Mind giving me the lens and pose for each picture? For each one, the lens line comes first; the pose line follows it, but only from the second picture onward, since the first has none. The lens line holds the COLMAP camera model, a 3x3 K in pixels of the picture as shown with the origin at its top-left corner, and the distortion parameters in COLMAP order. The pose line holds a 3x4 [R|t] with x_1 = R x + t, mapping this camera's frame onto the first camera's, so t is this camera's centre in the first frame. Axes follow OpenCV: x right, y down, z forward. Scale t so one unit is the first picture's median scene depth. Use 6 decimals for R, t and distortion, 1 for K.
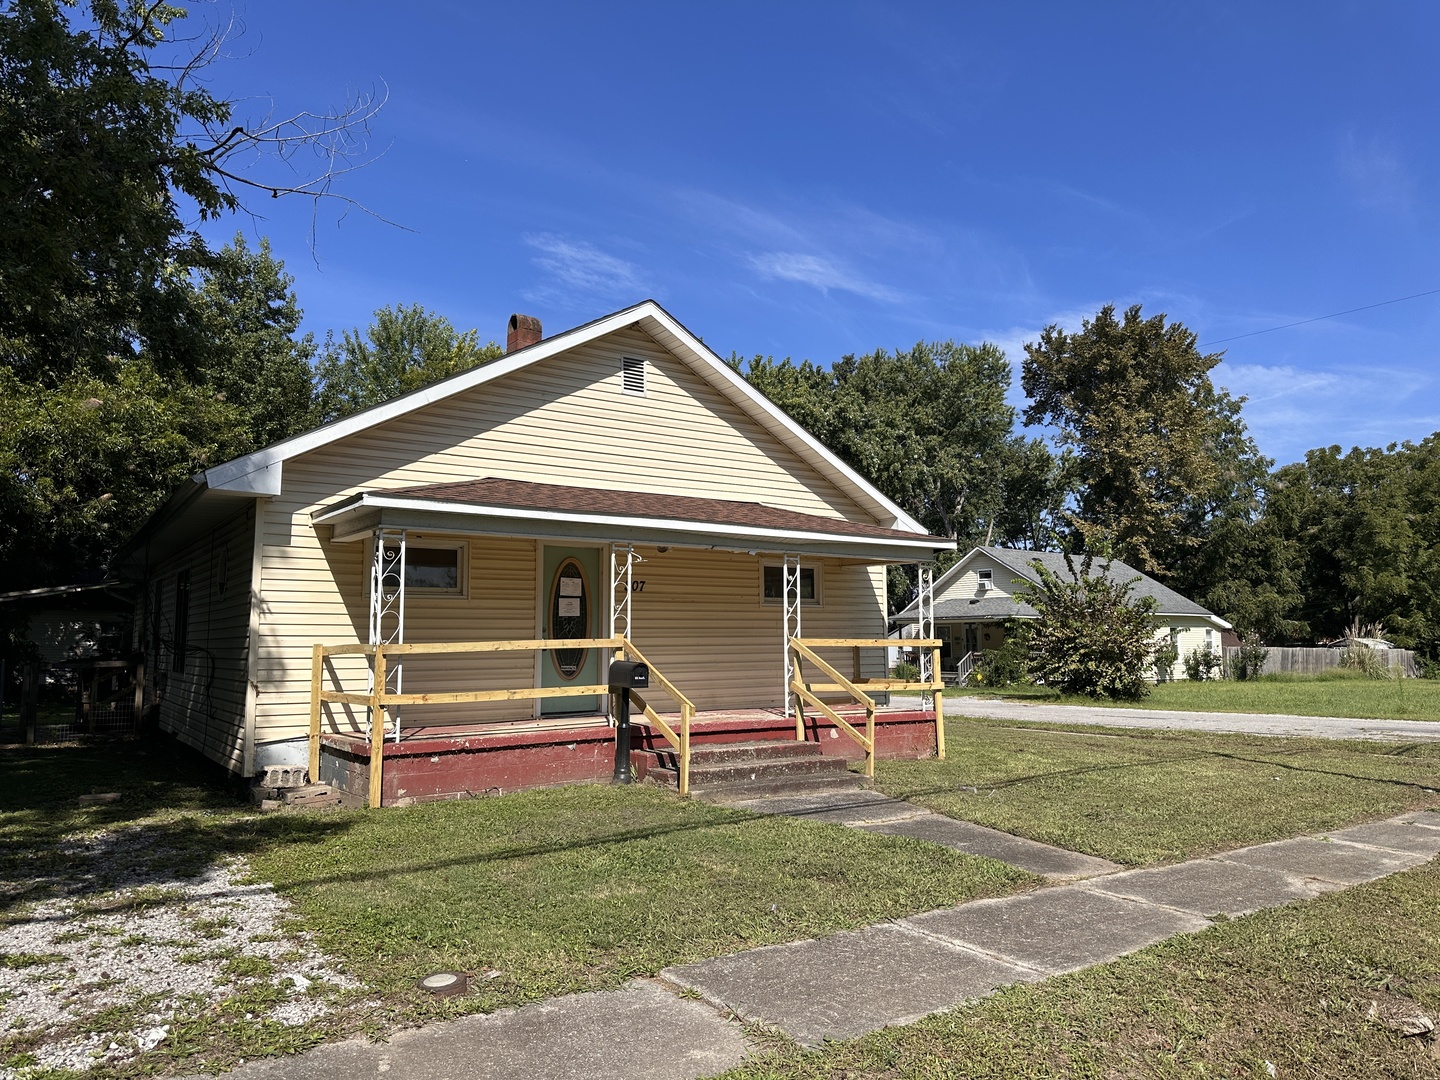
lens RADIAL K [[1005.4, 0, 731.4], [0, 1005.4, 534.9], [0, 0, 1]] dist [0.148739, -0.195476]
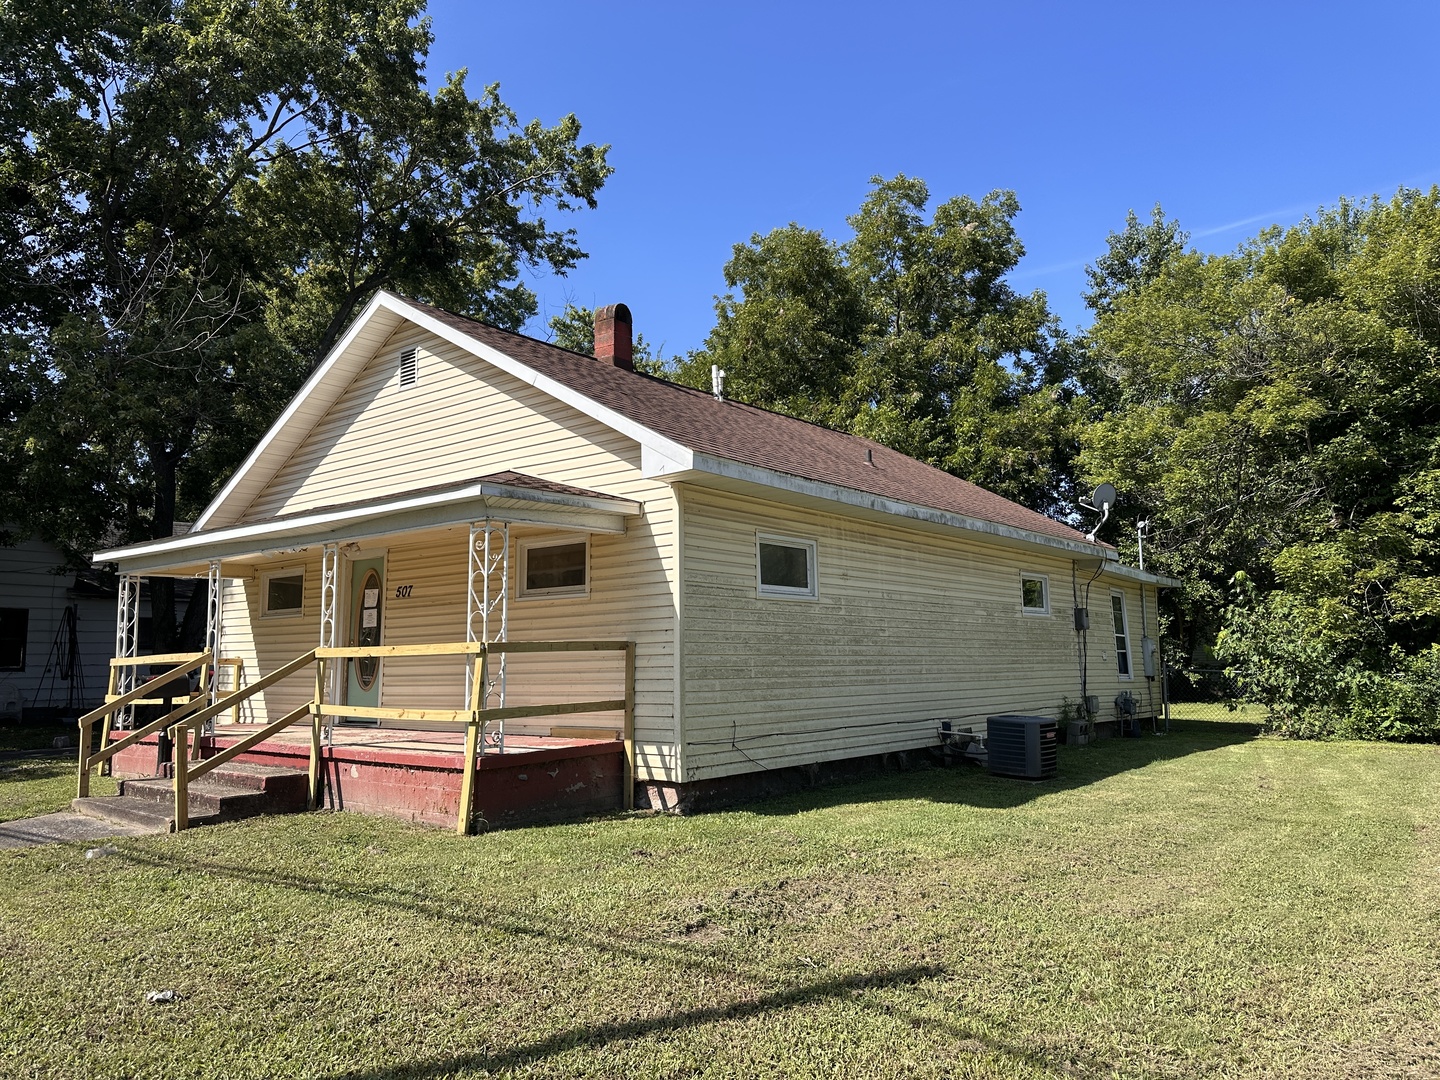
lens RADIAL K [[1010.3, 0, 719.6], [0, 1010.3, 529.3], [0, 0, 1]] dist [0.139051, -0.245156]
pose [[0.275098, -0.119314, -0.953984, 0.936121], [0.119681, 0.988801, -0.089157, 0.118154], [0.953938, -0.089647, 0.286297, 1.058060]]
